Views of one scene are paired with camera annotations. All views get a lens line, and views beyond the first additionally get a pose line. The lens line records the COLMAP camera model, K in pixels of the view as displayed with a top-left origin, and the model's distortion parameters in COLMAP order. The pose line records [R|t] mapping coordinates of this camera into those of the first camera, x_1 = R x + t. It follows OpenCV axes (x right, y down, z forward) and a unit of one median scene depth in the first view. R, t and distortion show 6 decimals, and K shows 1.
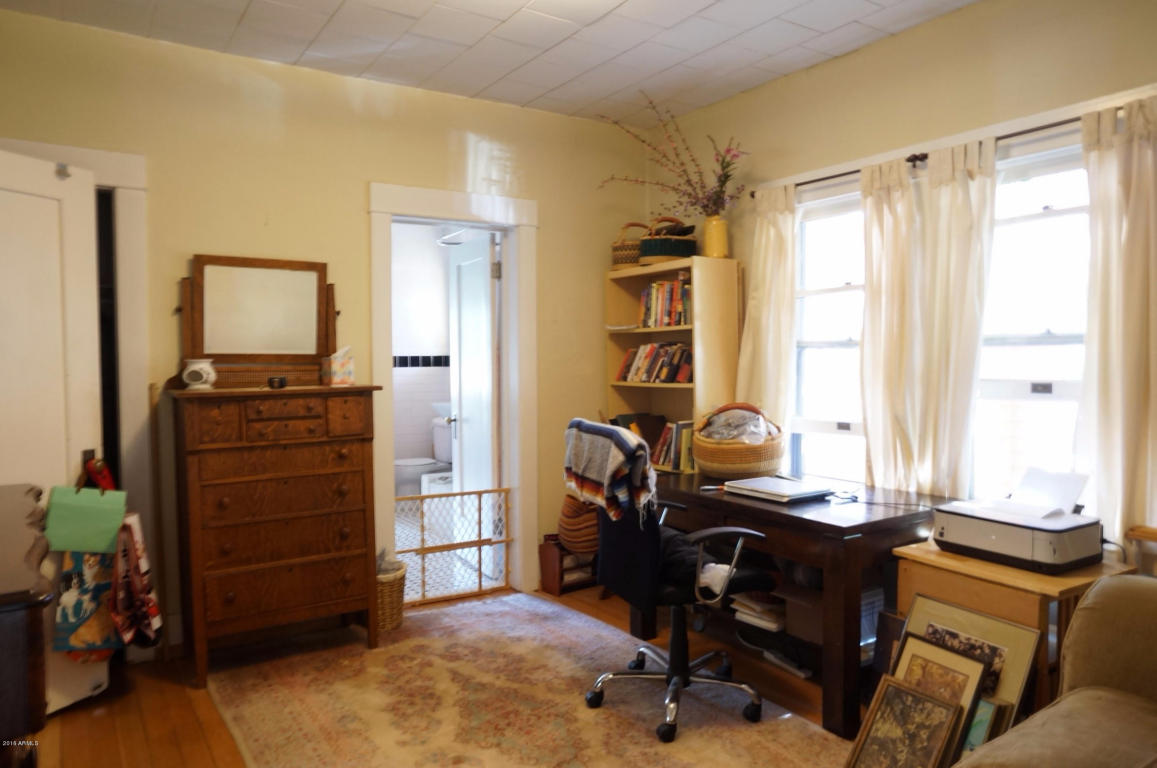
lens RADIAL K [[788.6, 0, 593.6], [0, 788.6, 392.0], [0, 0, 1]] dist [-0.050166, 0.035985]
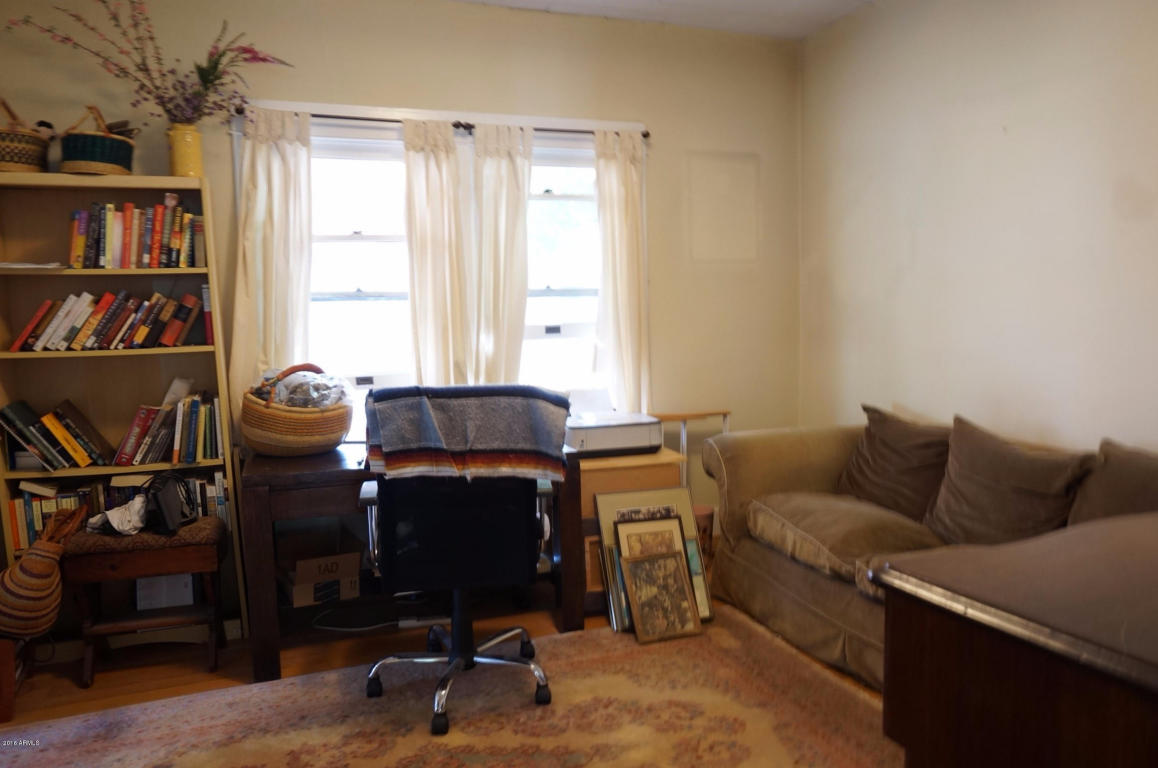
lens RADIAL K [[789.3, 0, 594.1], [0, 789.3, 392.0], [0, 0, 1]] dist [-0.050166, 0.035985]
pose [[0.221687, -0.099286, 0.970050, -0.622282], [0.060710, 0.994278, 0.087891, -0.011604], [-0.973226, 0.039408, 0.226447, 0.554988]]
